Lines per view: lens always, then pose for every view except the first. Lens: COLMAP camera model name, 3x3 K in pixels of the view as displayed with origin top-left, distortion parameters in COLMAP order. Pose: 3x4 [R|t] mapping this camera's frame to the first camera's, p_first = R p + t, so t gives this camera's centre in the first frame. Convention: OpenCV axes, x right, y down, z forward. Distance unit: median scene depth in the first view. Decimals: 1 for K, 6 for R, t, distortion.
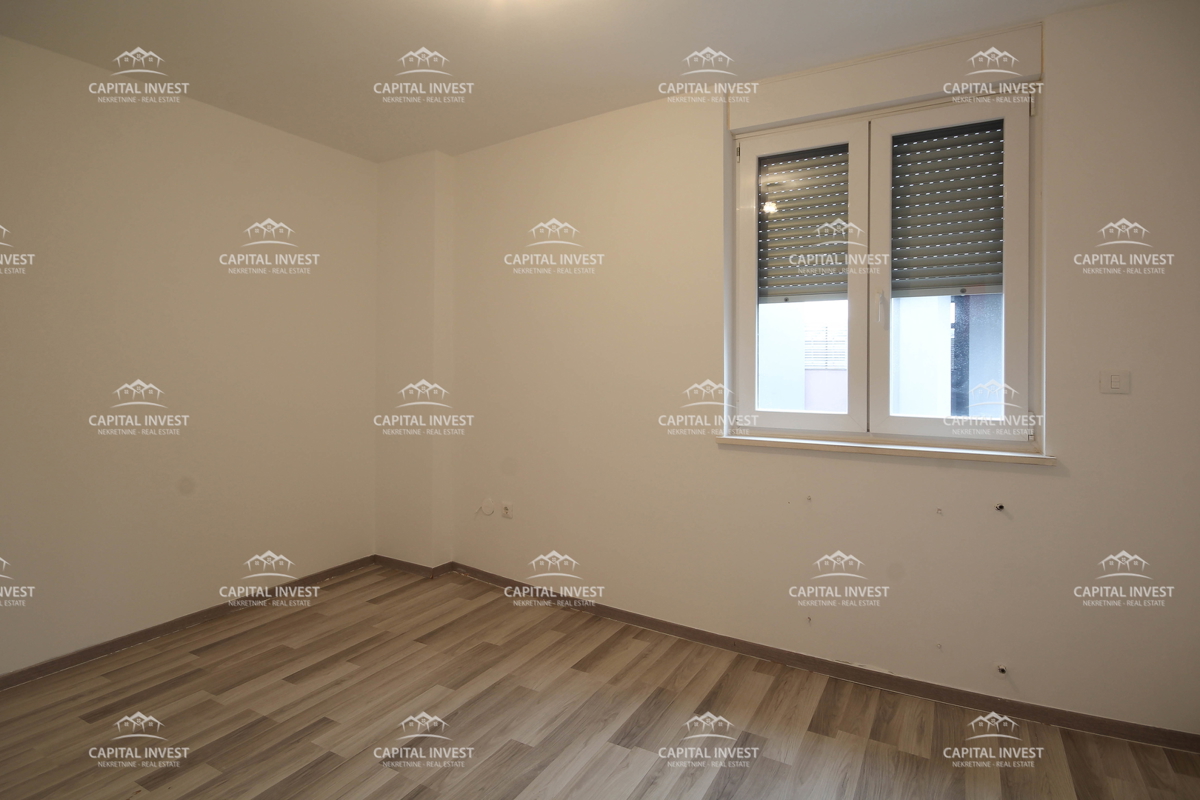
lens RADIAL K [[607.5, 0, 600.0], [0, 607.5, 397.5], [0, 0, 1]] dist [0.000961, -0.000280]
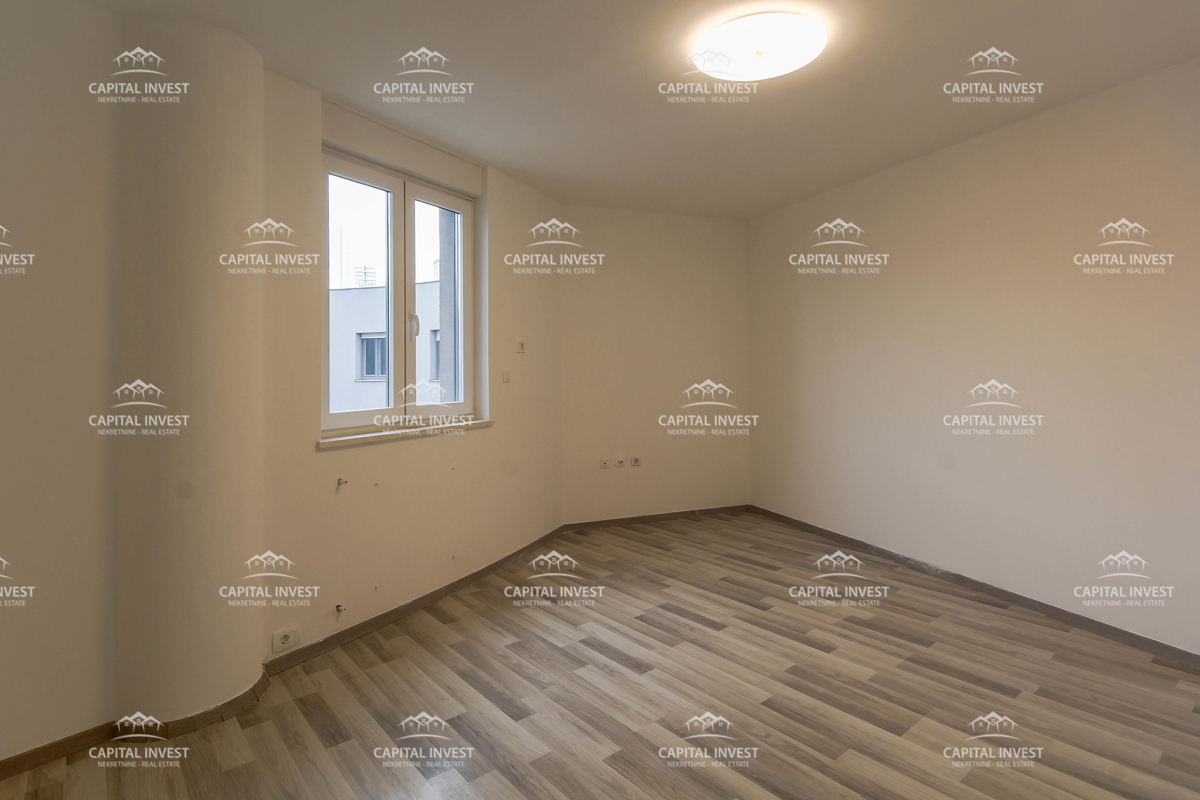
lens RADIAL K [[607.5, 0, 600.0], [0, 607.5, 397.8], [0, 0, 1]] dist [0.000961, -0.000280]
pose [[1.000000, 0.000348, -0.000072, -0.468718], [-0.000348, 1.000000, 0.000242, 0.000144], [0.000072, -0.000242, 1.000000, -0.000071]]
